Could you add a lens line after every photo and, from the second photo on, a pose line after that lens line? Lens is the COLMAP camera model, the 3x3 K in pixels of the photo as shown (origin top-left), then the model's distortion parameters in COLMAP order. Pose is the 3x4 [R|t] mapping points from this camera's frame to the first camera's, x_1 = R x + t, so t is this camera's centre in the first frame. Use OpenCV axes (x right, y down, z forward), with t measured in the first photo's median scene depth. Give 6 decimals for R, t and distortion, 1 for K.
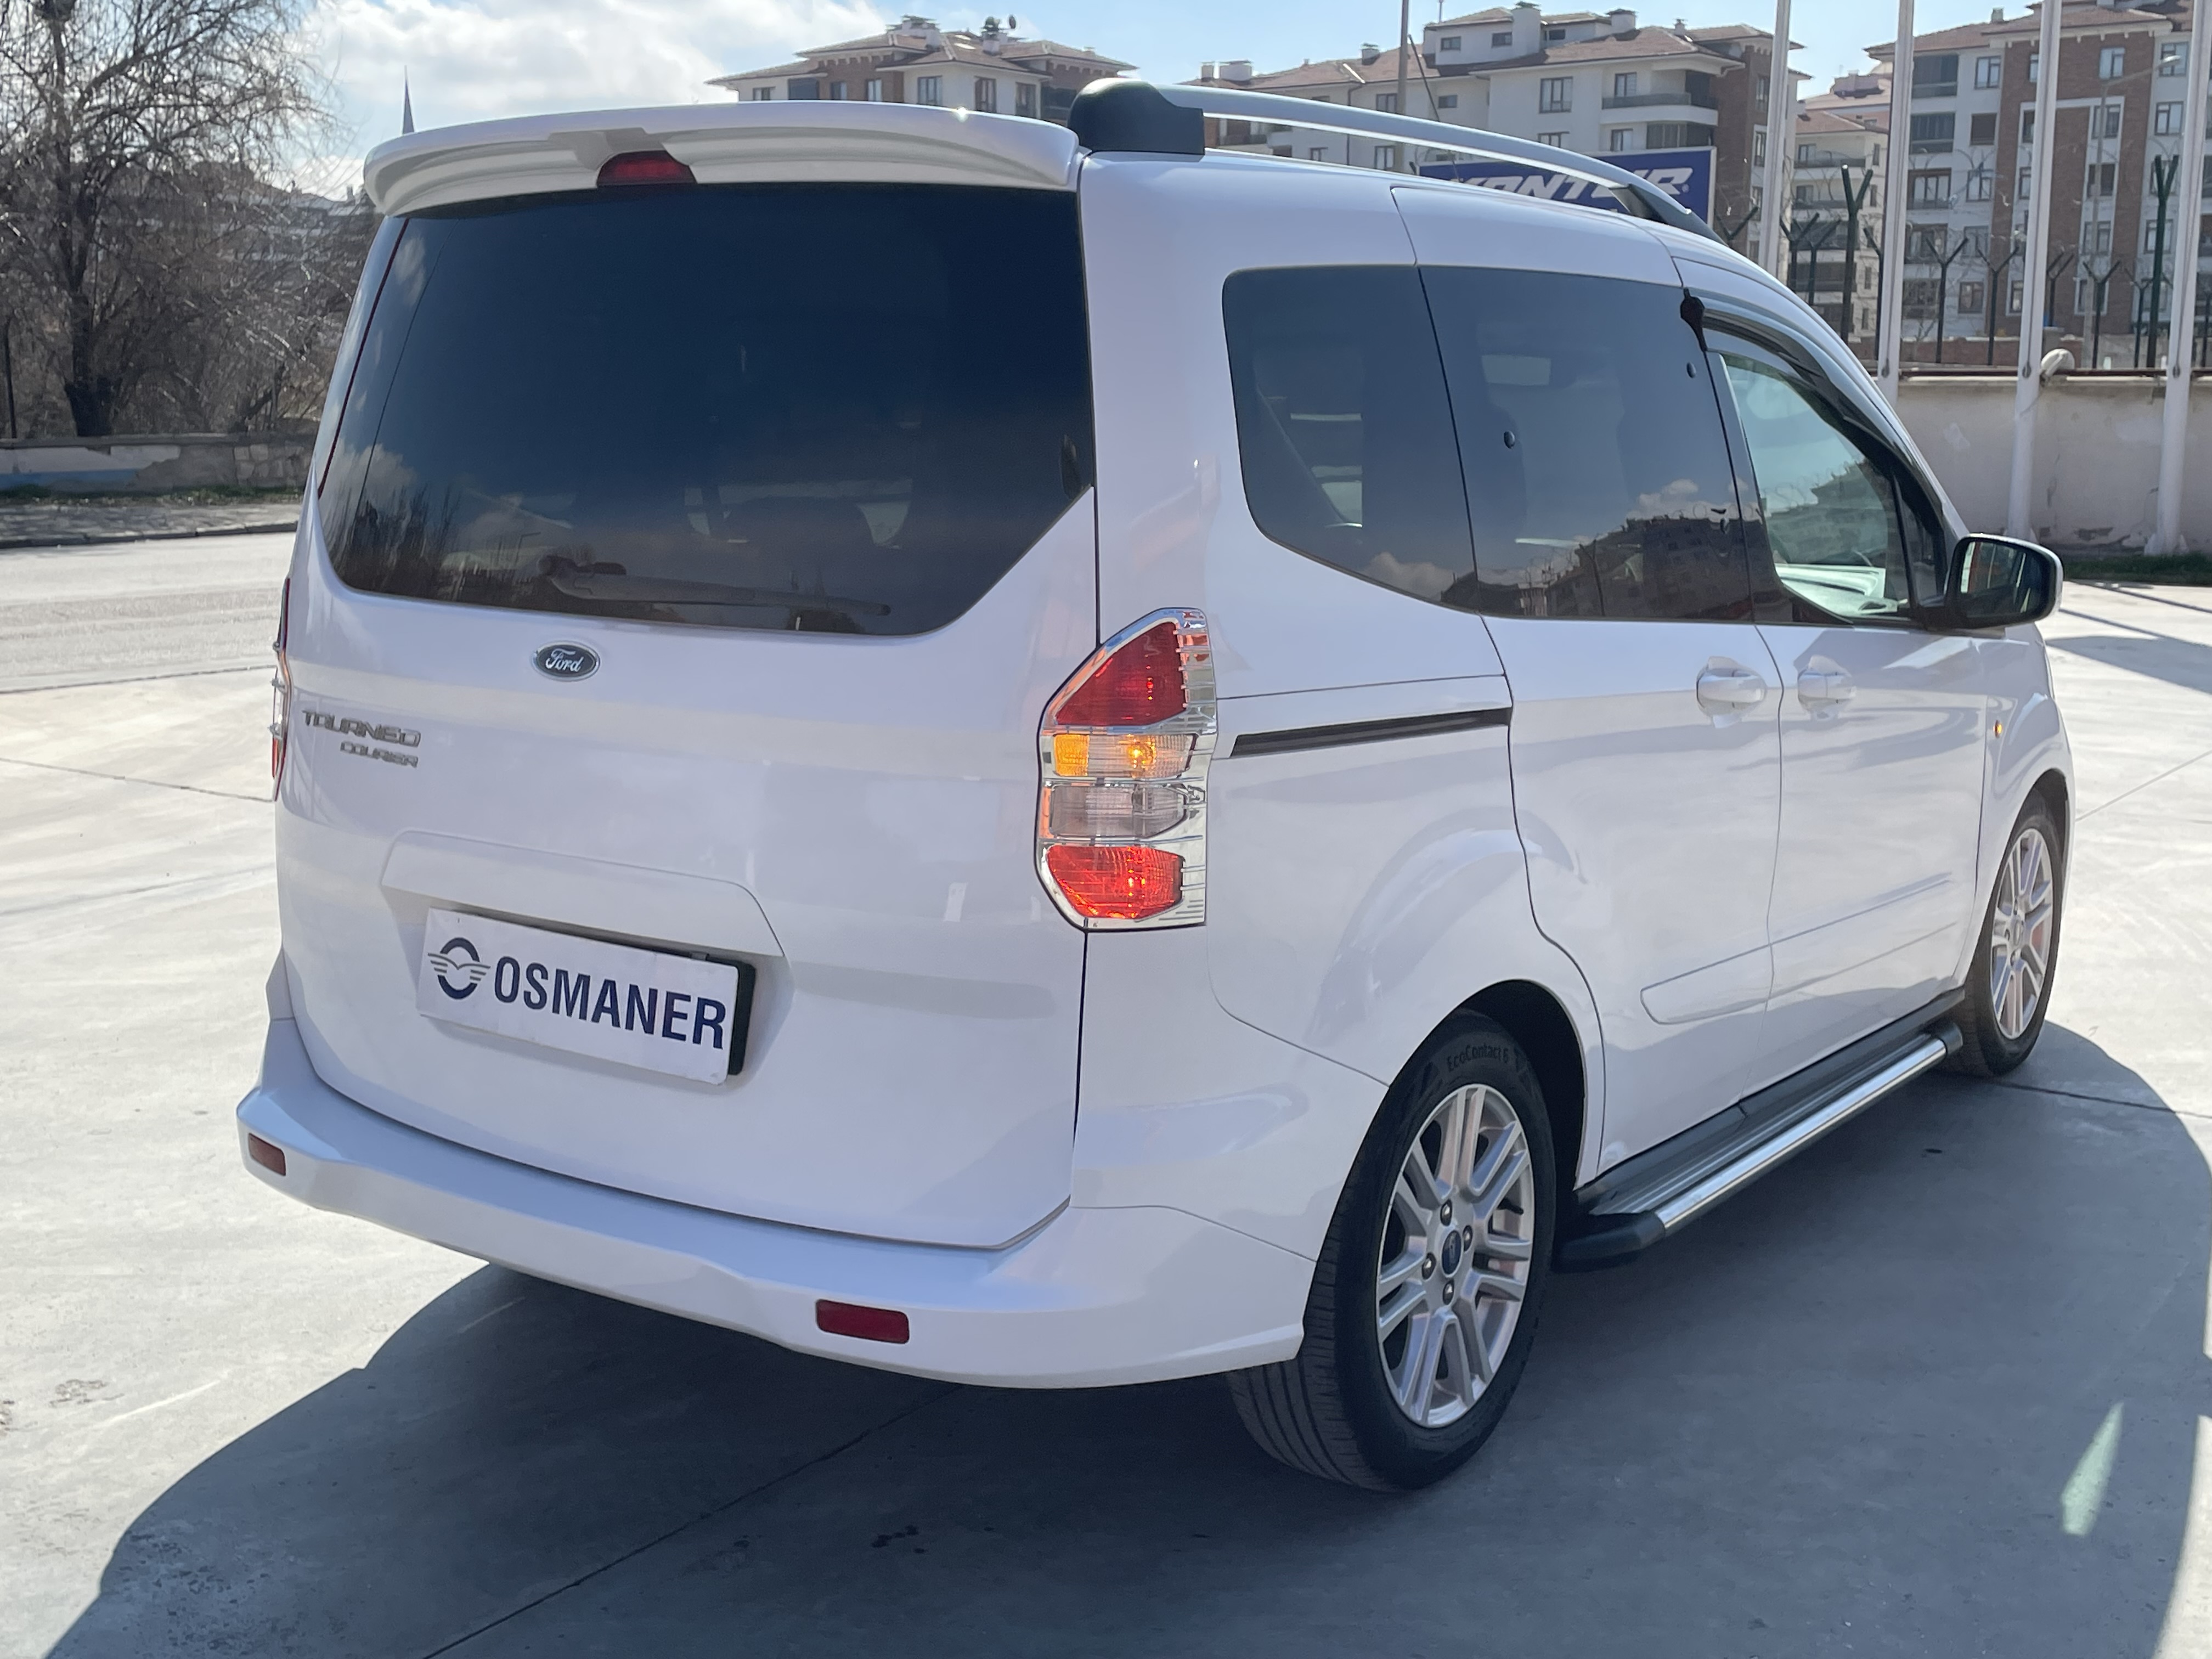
lens RADIAL K [[2468.8, 0, 1097.4], [0, 2468.8, 779.9], [0, 0, 1]] dist [0.105202, -0.157202]
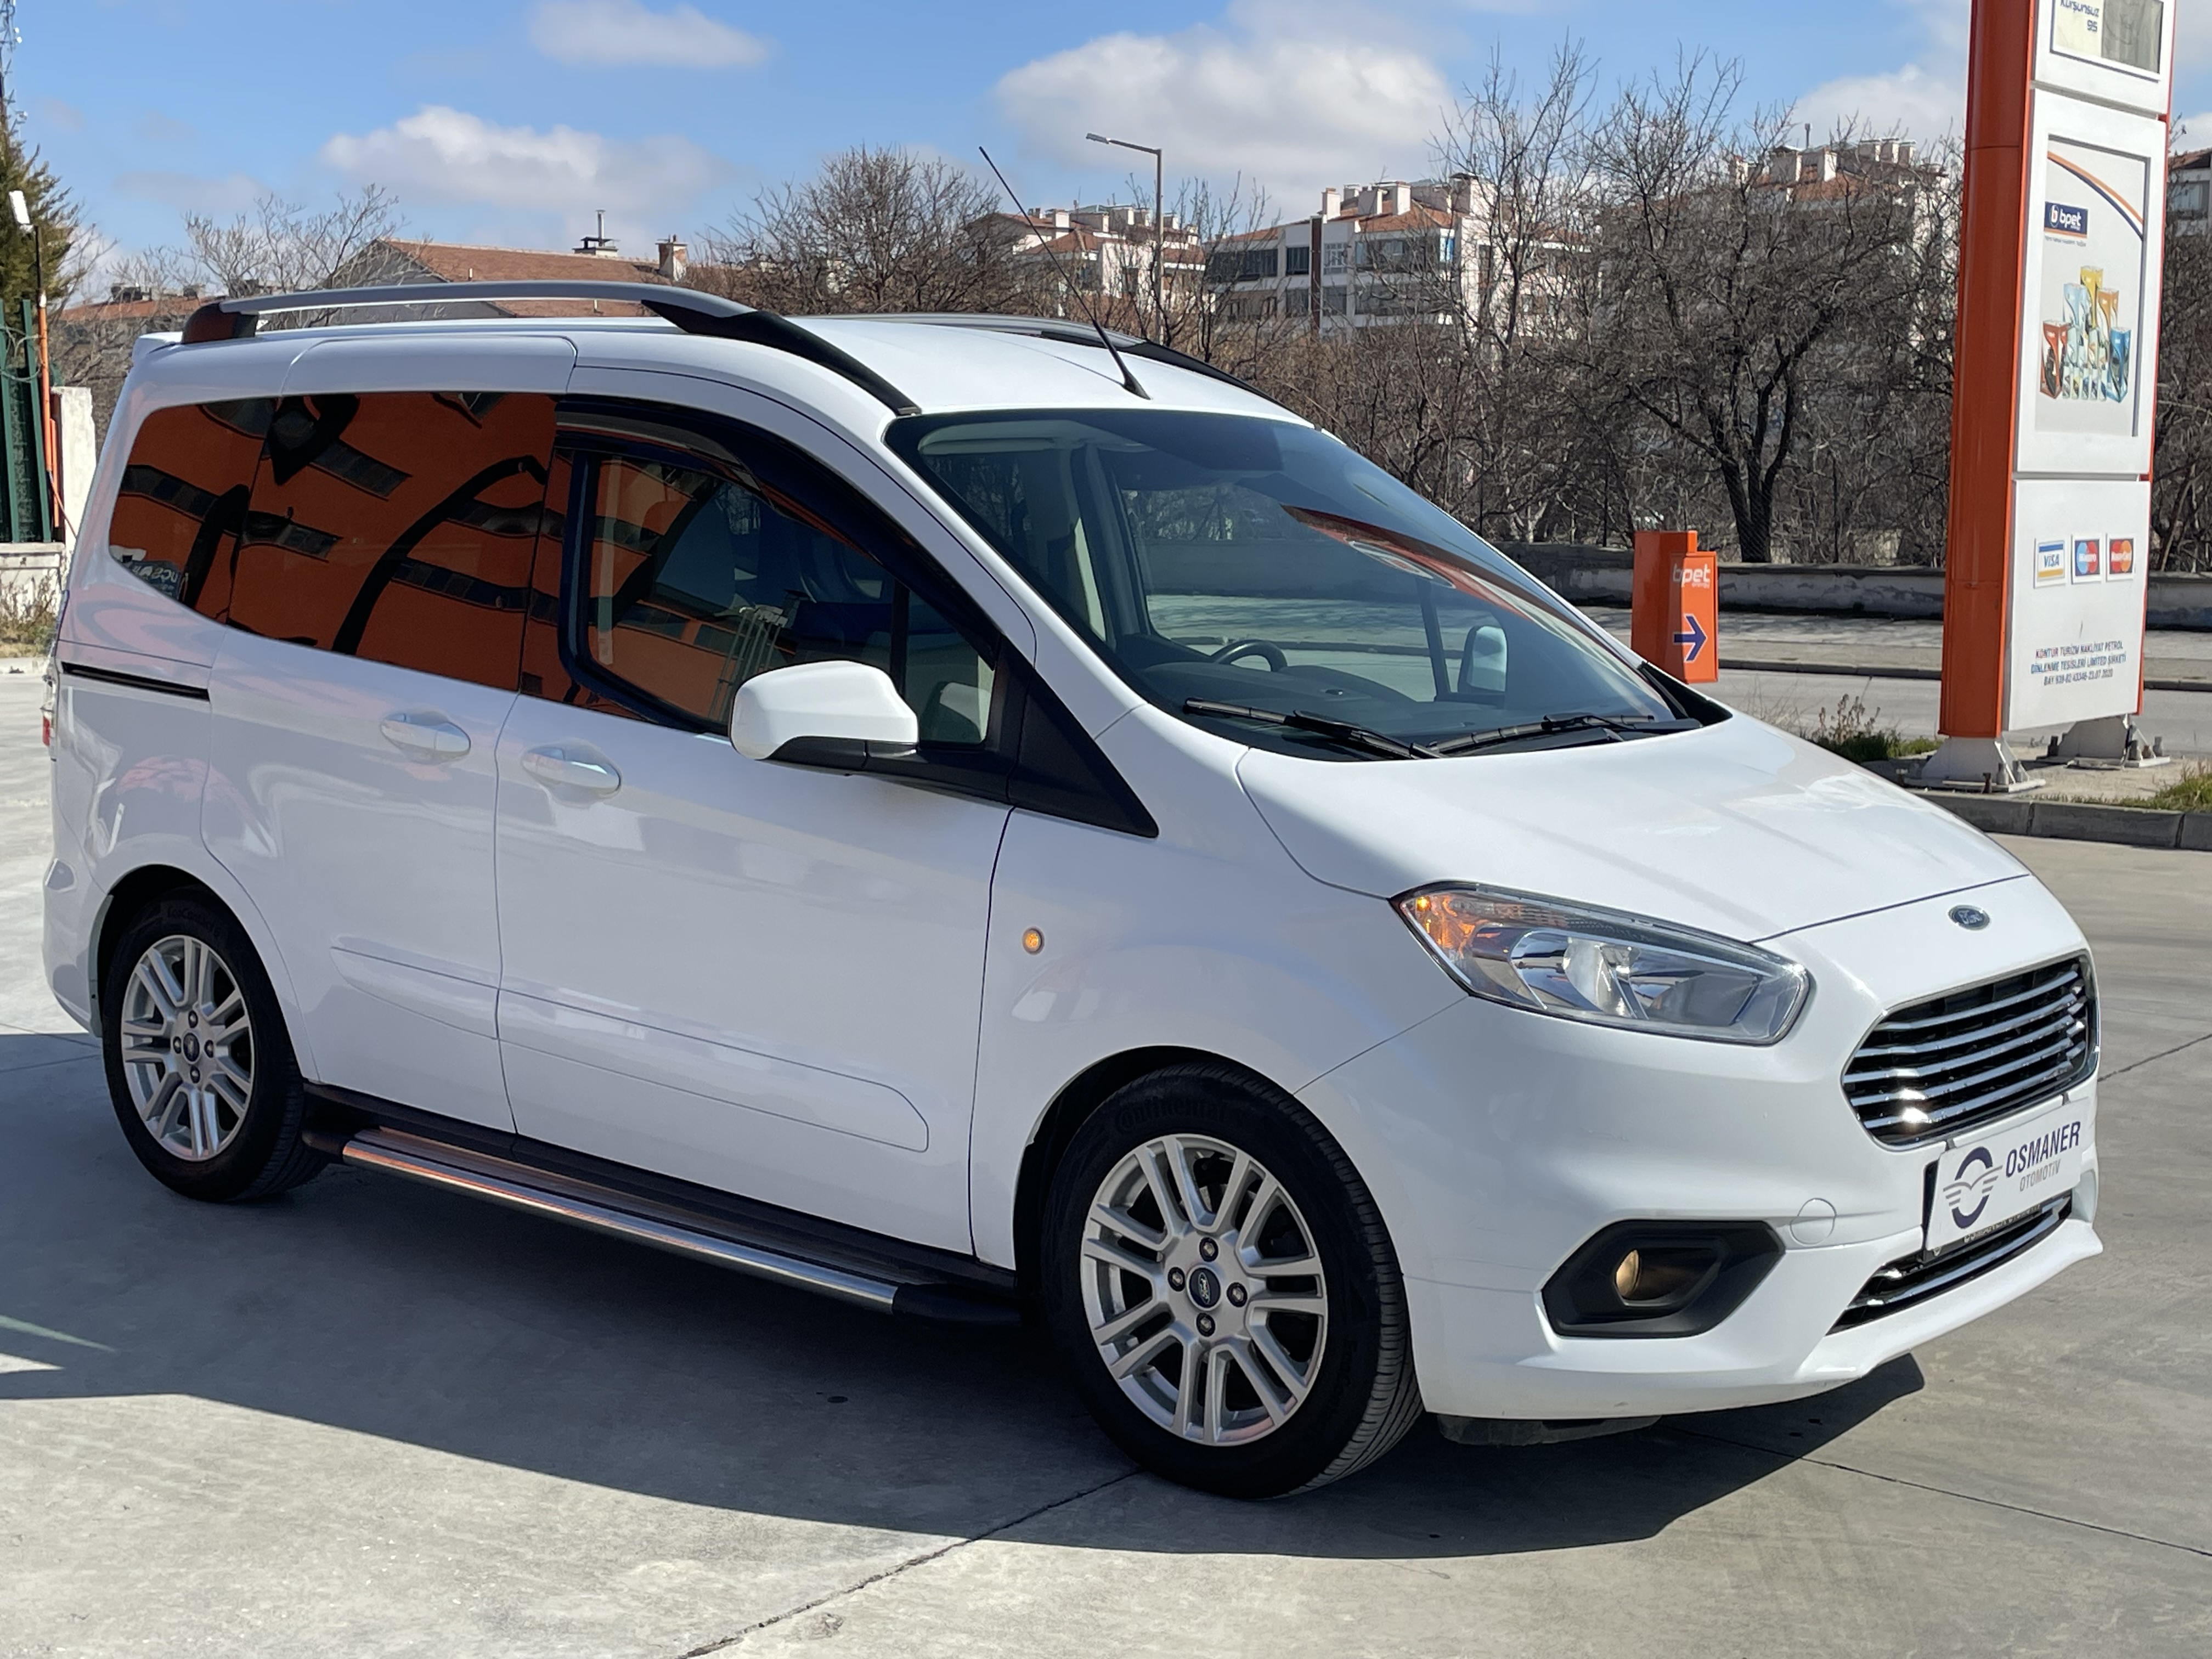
lens RADIAL K [[2867.0, 0, 1157.7], [0, 2867.0, 826.1], [0, 0, 1]] dist [0.118593, -0.196815]
pose [[-0.056279, 0.110210, -0.992314, 1.841295], [-0.169465, 0.978413, 0.118277, -0.247302], [0.983928, 0.174818, -0.036387, 1.622604]]
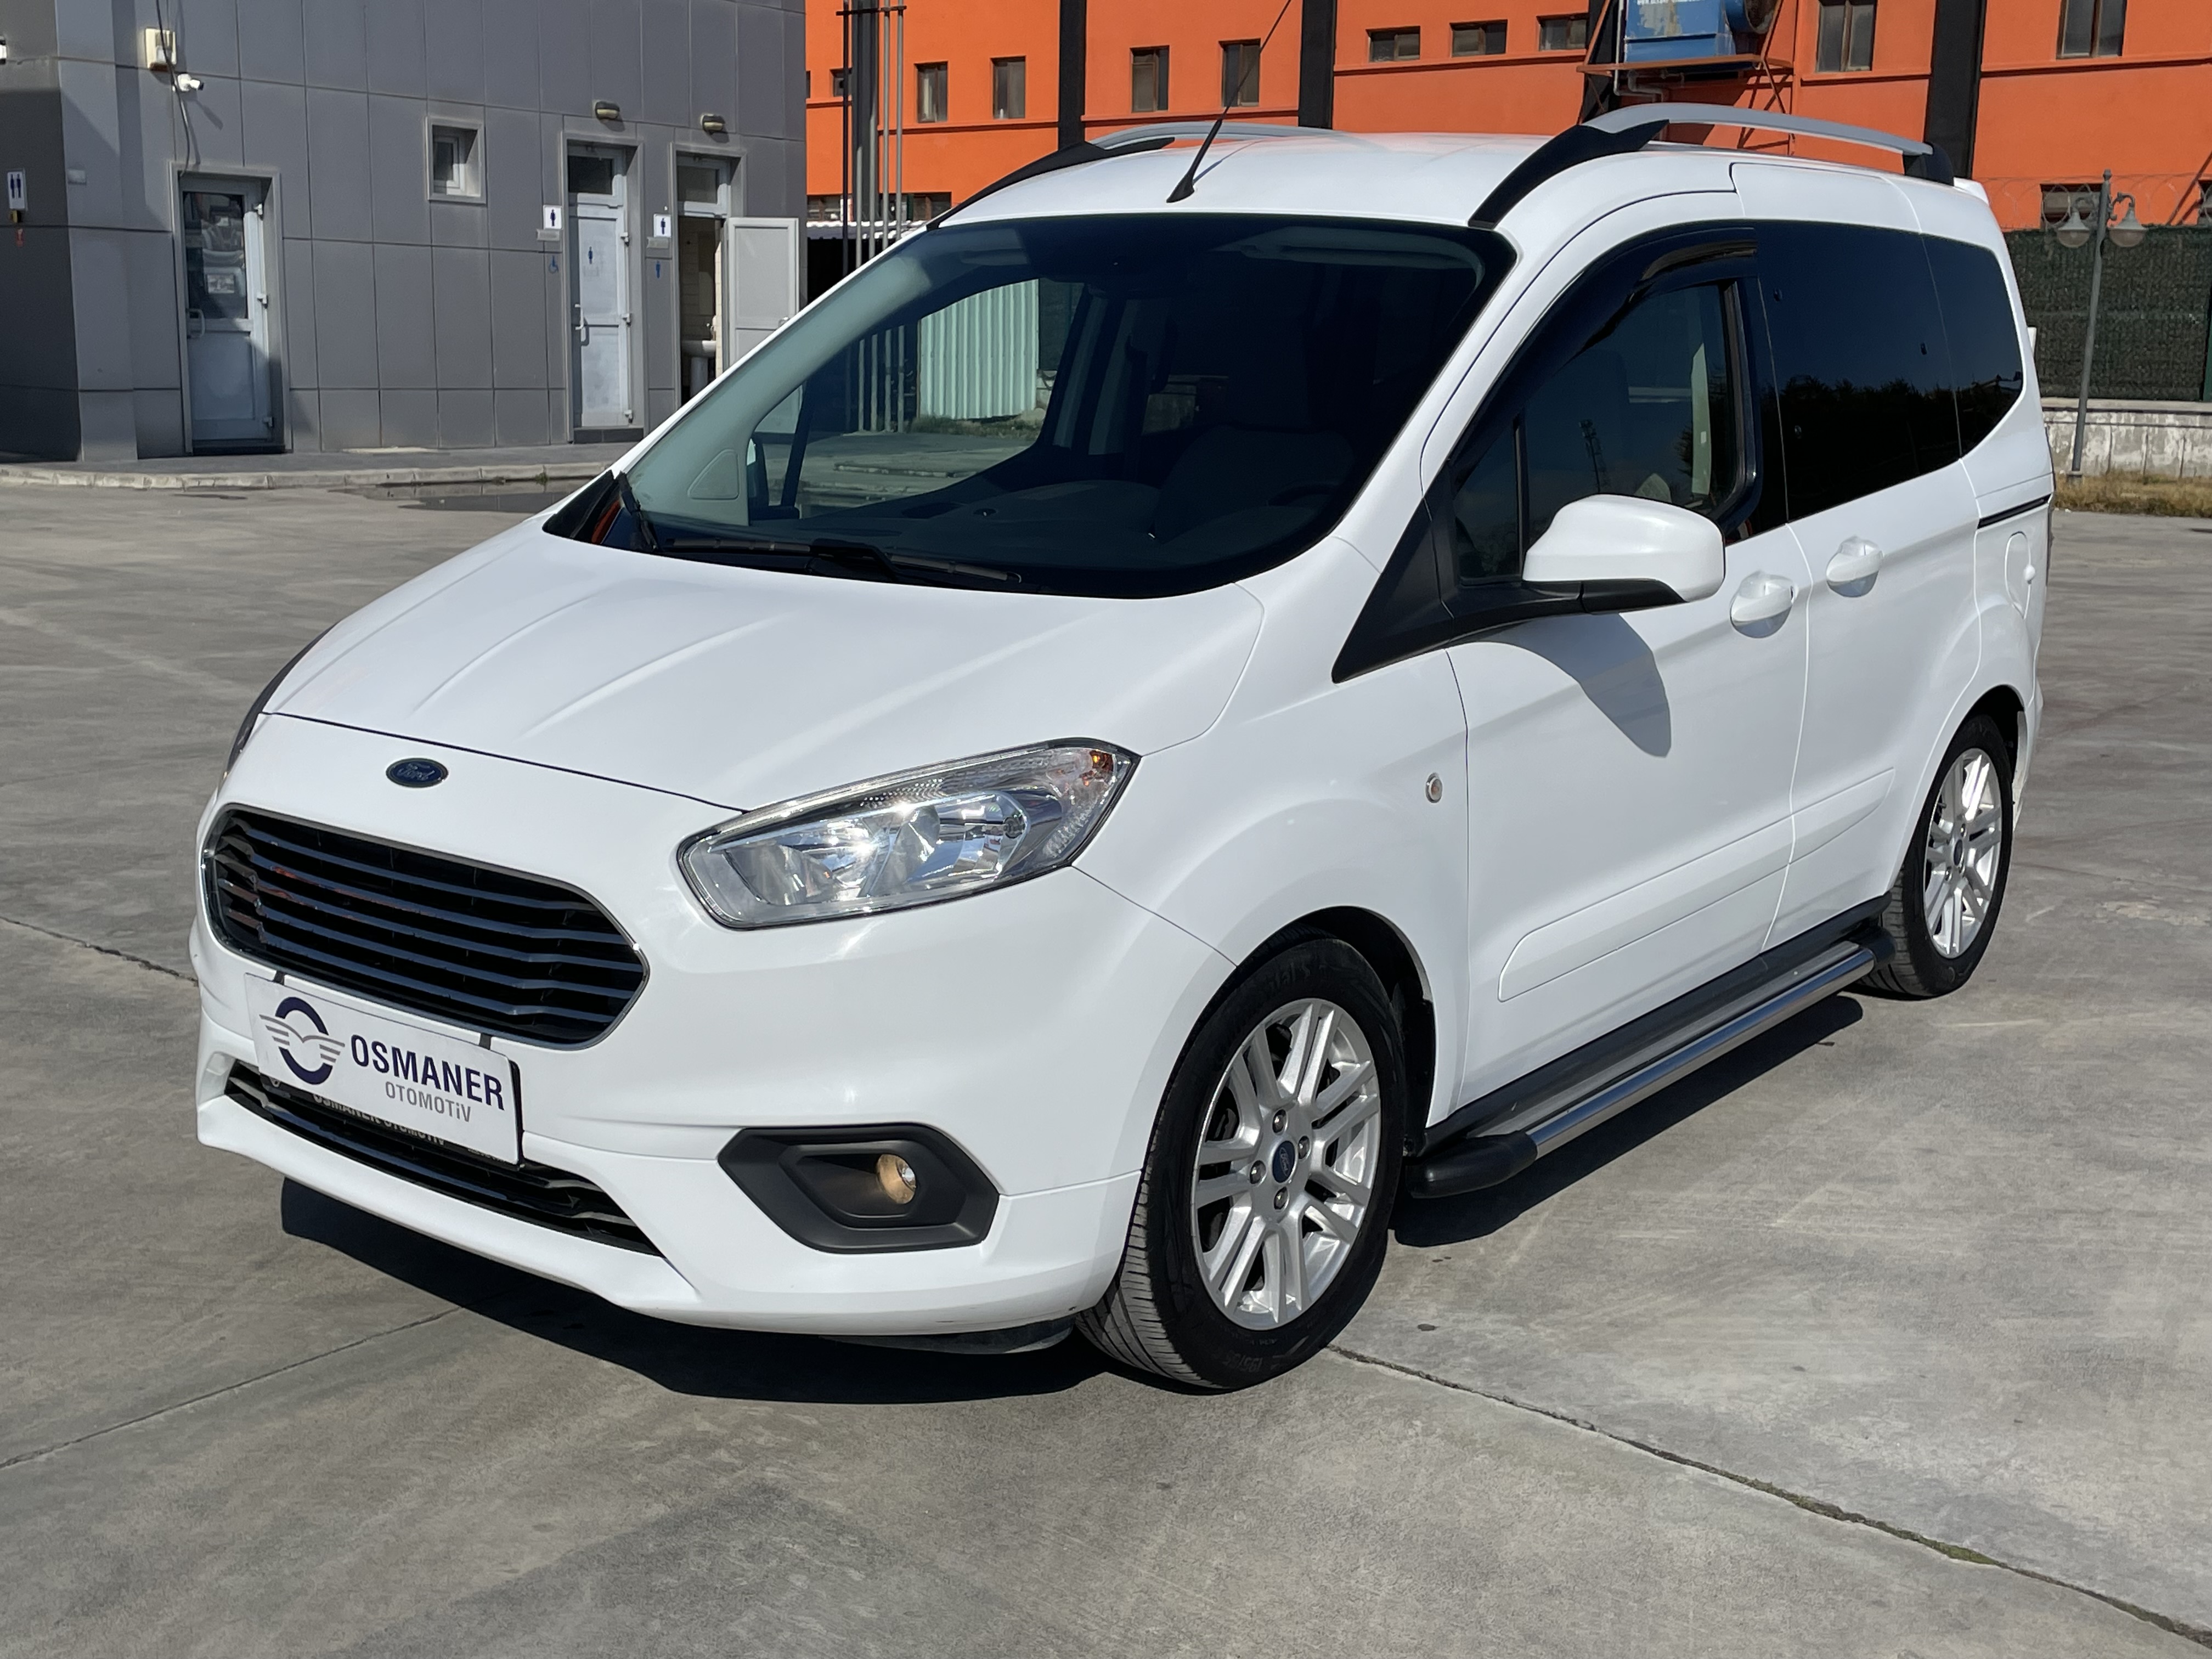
lens RADIAL K [[2480.8, 0, 1102.3], [0, 2480.8, 800.7], [0, 0, 1]] dist [0.118468, -0.214527]
pose [[-0.998333, -0.036597, 0.044633, 0.216387], [-0.018804, 0.937318, 0.347967, -0.450349], [-0.054570, 0.346547, -0.936444, 2.849727]]
